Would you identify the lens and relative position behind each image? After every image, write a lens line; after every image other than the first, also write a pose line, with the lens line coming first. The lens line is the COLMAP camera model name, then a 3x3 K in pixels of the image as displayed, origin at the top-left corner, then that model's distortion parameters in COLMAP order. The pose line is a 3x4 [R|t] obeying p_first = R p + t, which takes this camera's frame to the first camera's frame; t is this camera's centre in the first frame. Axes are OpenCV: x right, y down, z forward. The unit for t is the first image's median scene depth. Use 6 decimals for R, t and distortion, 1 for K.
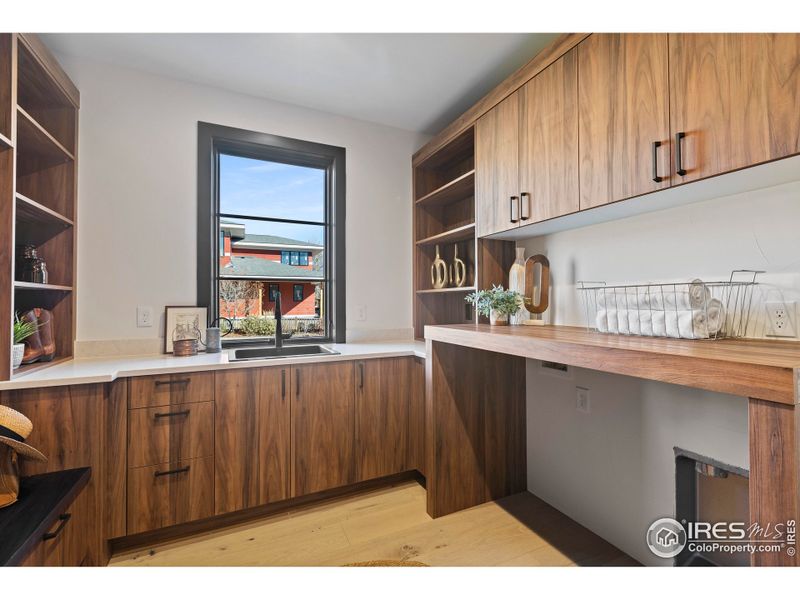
lens RADIAL K [[358.2, 0, 409.9], [0, 358.2, 297.1], [0, 0, 1]] dist [-0.000839, -0.000001]
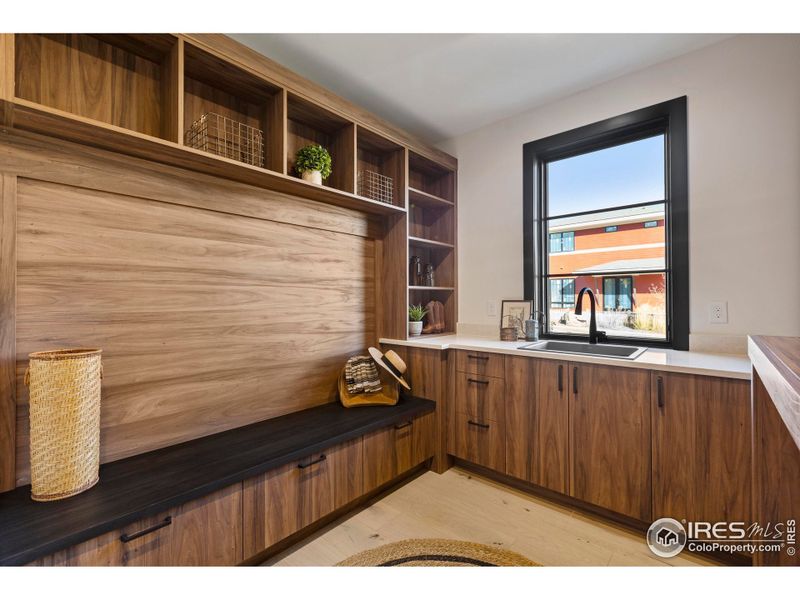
lens RADIAL K [[358.2, 0, 409.9], [0, 358.2, 297.1], [0, 0, 1]] dist [-0.000839, -0.000001]
pose [[0.391737, -0.000833, -0.920077, 0.411988], [0.014167, 0.999887, 0.005127, 0.001755], [0.919968, -0.015043, 0.391704, 0.219817]]
